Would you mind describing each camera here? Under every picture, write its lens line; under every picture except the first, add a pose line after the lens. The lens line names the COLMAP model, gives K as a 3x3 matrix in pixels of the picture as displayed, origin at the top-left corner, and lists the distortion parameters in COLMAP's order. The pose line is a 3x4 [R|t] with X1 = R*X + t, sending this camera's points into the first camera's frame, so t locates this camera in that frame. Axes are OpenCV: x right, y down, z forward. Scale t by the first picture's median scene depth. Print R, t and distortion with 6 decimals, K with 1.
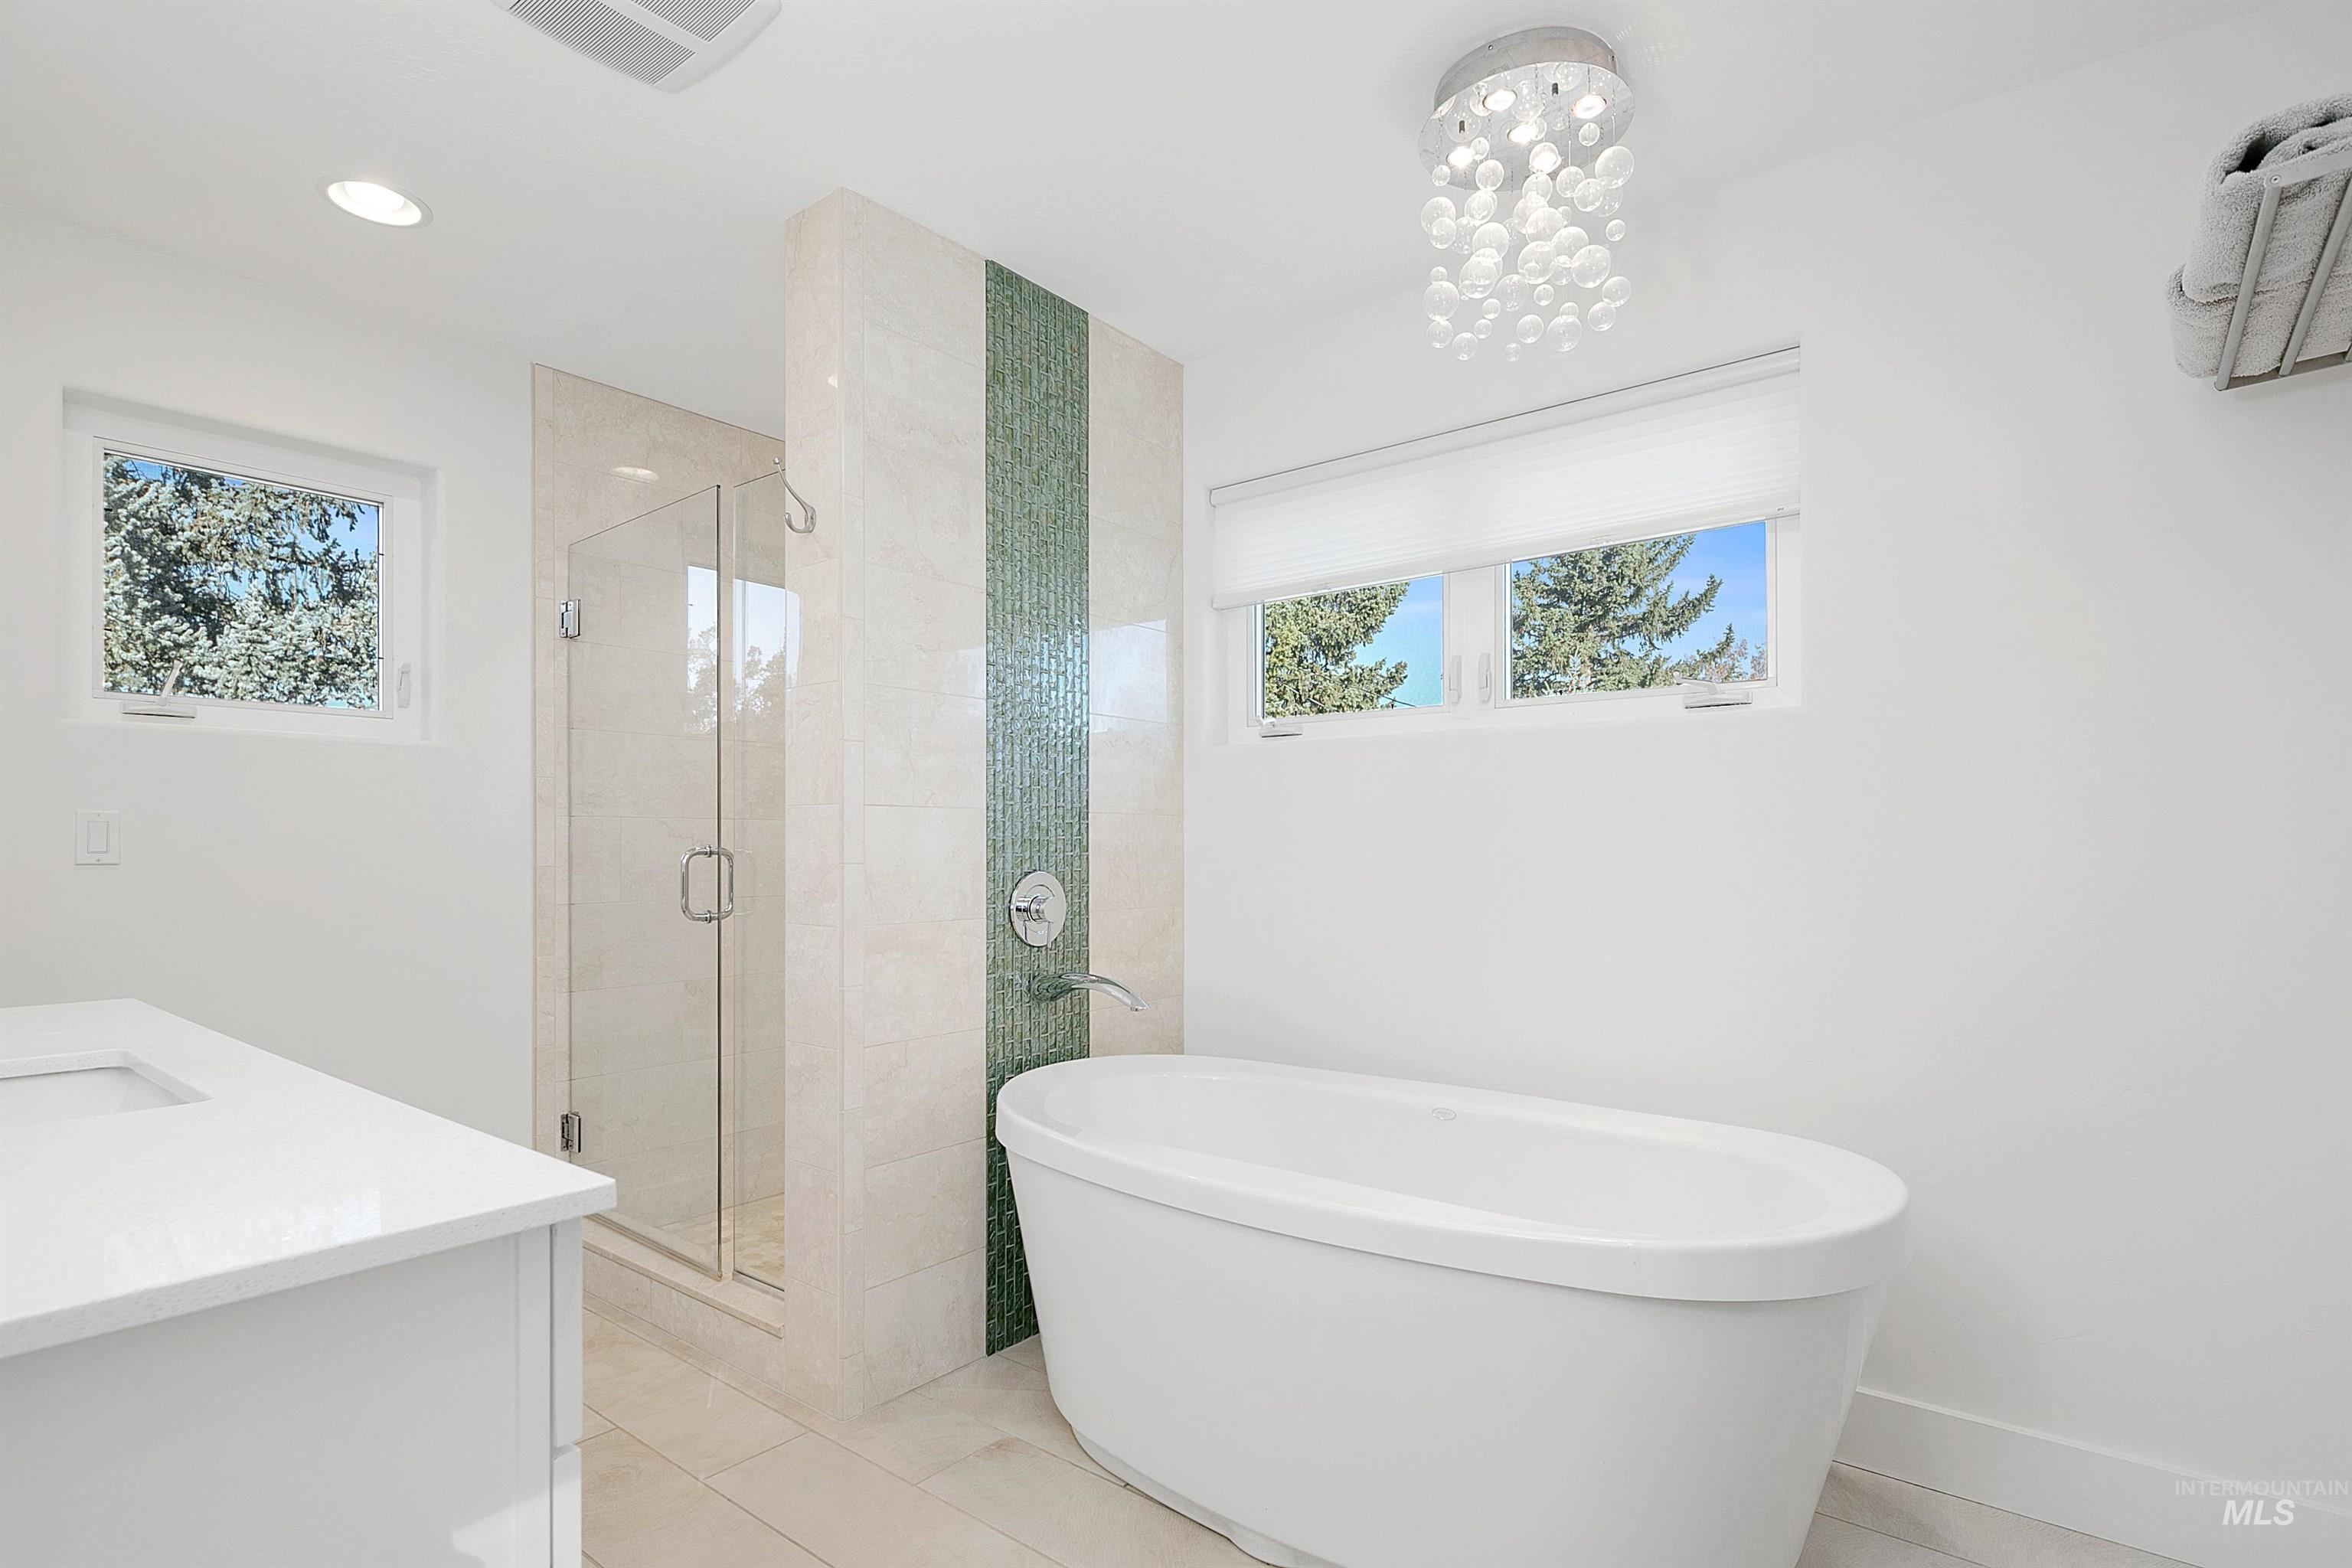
lens RADIAL K [[1146.1, 0, 1176.6], [0, 1146.1, 847.8], [0, 0, 1]] dist [-0.000714, -0.000177]
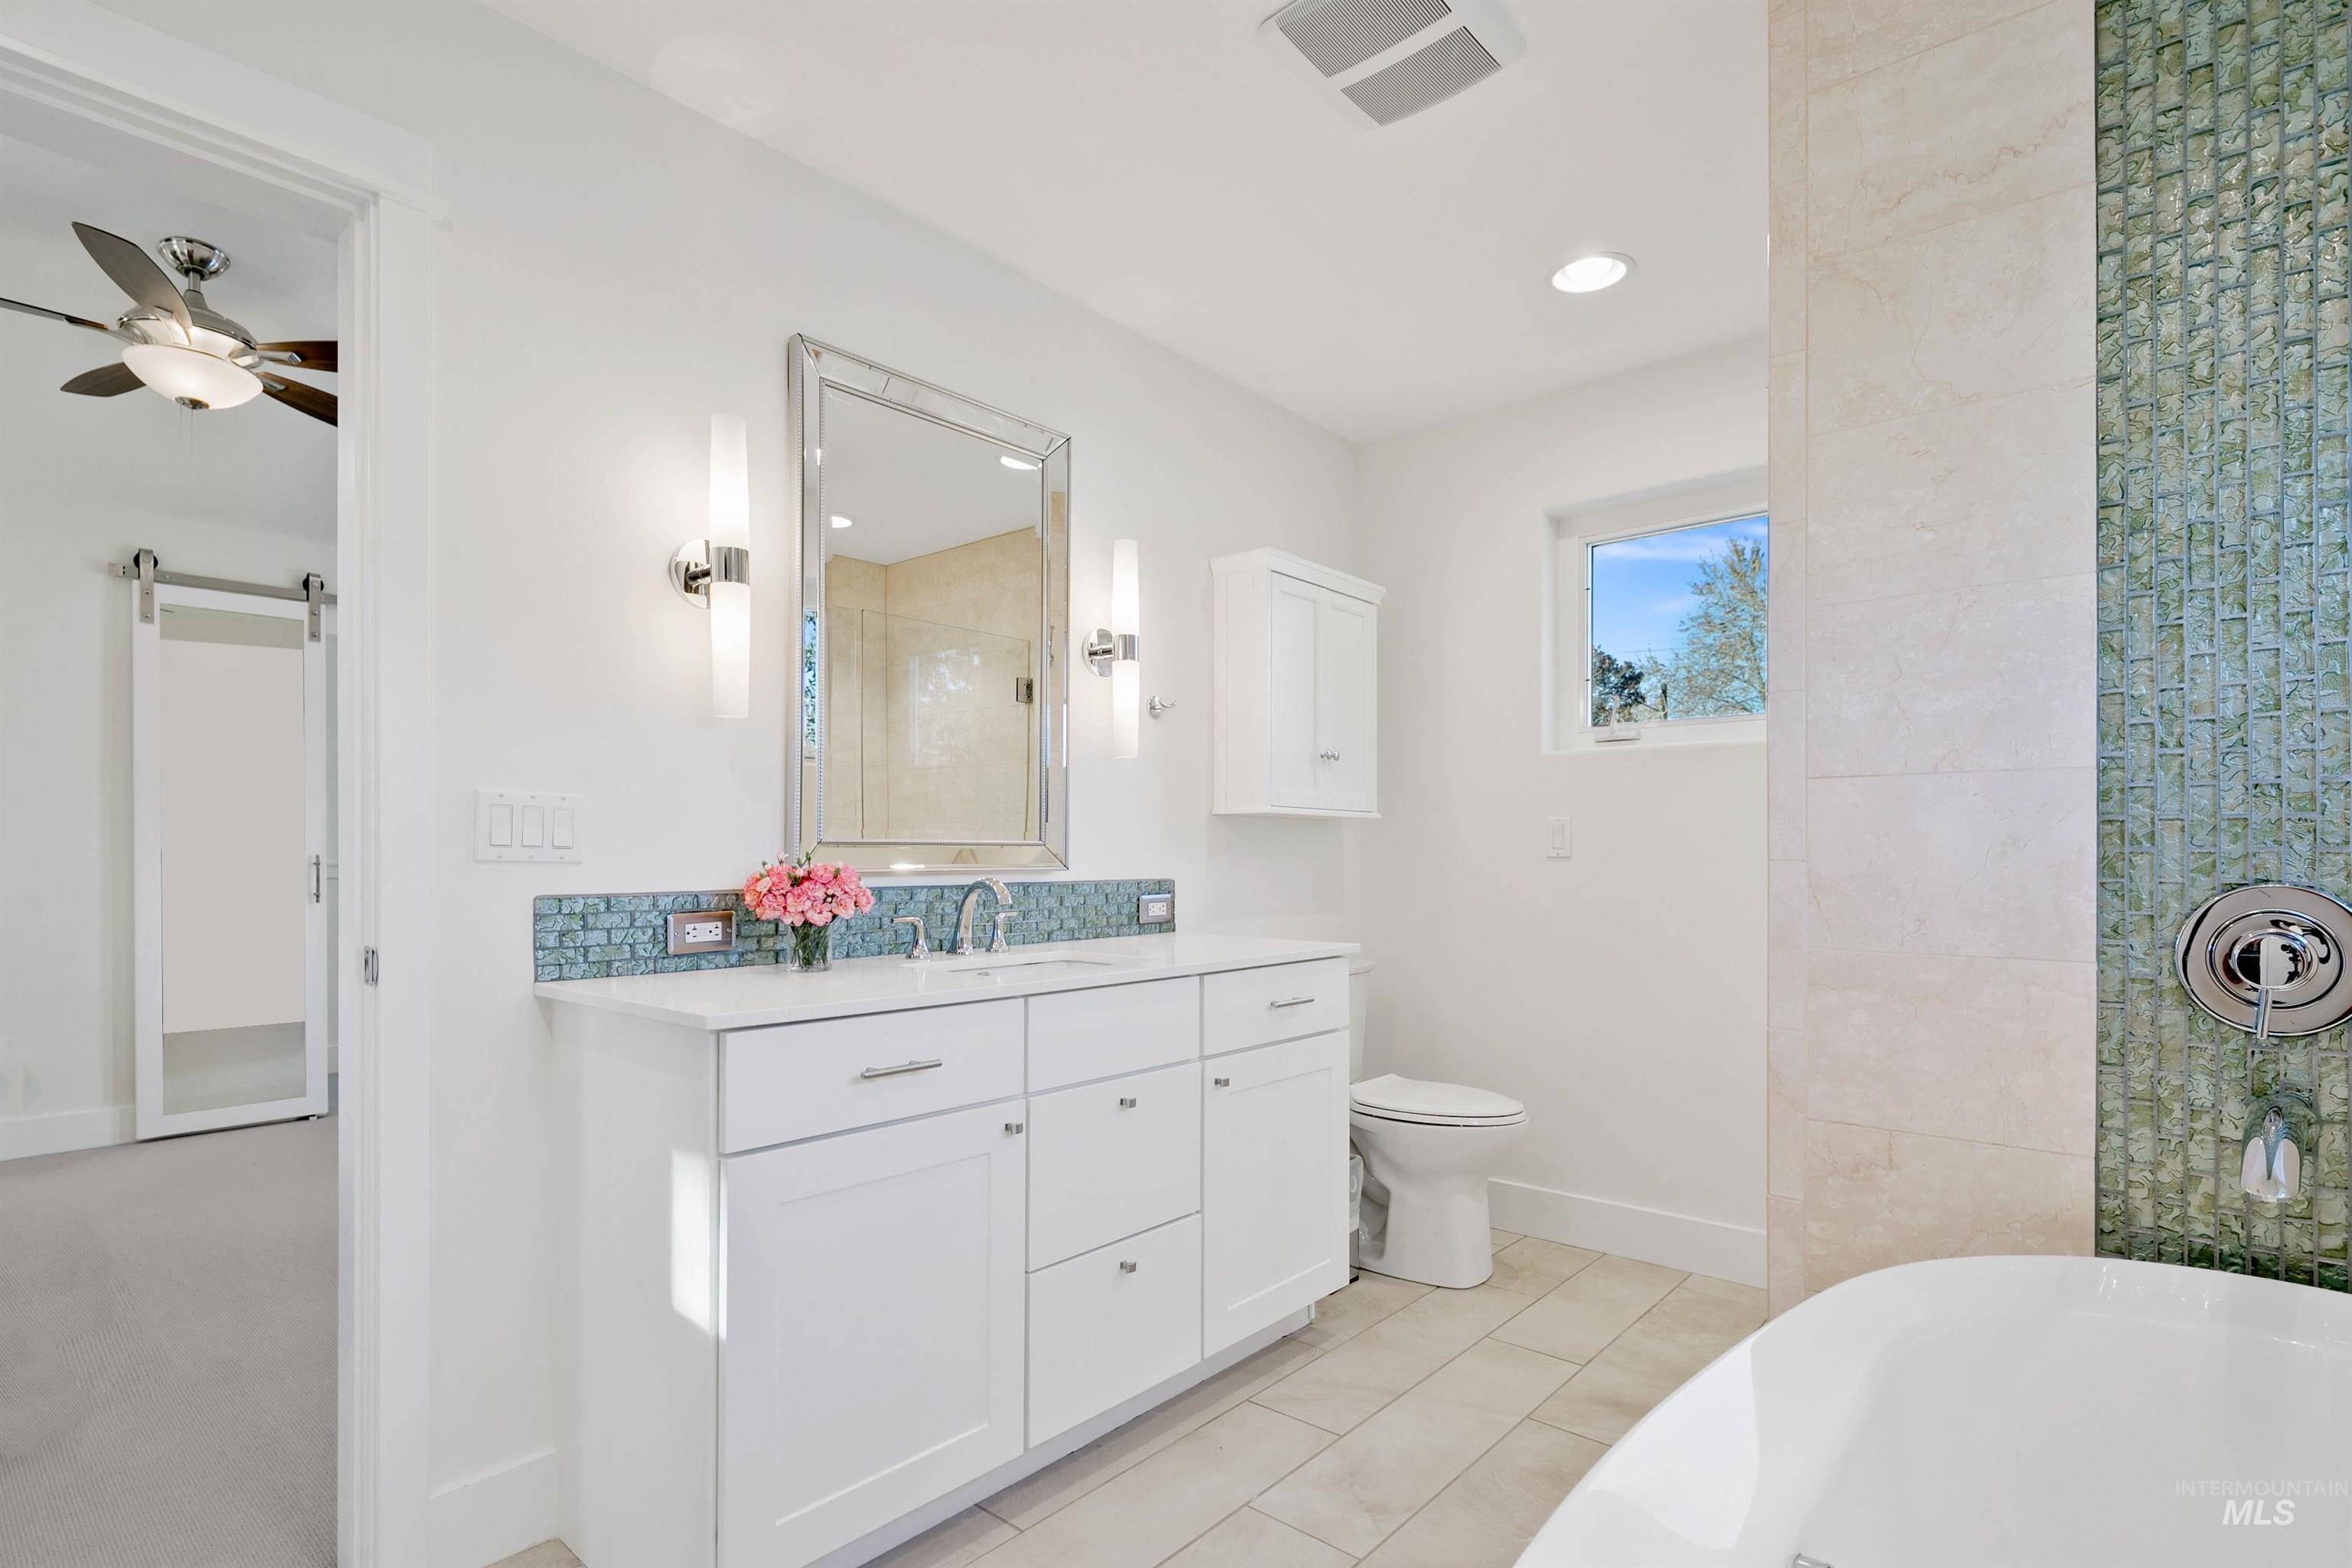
lens RADIAL K [[1189.9, 0, 1181.4], [0, 1189.9, 869.0], [0, 0, 1]] dist [0.000394, -0.000061]
pose [[-0.030565, 0.011395, -0.999468, 0.459936], [0.004589, 0.999926, 0.011260, 0.008094], [0.999522, -0.004242, -0.030615, 0.608584]]
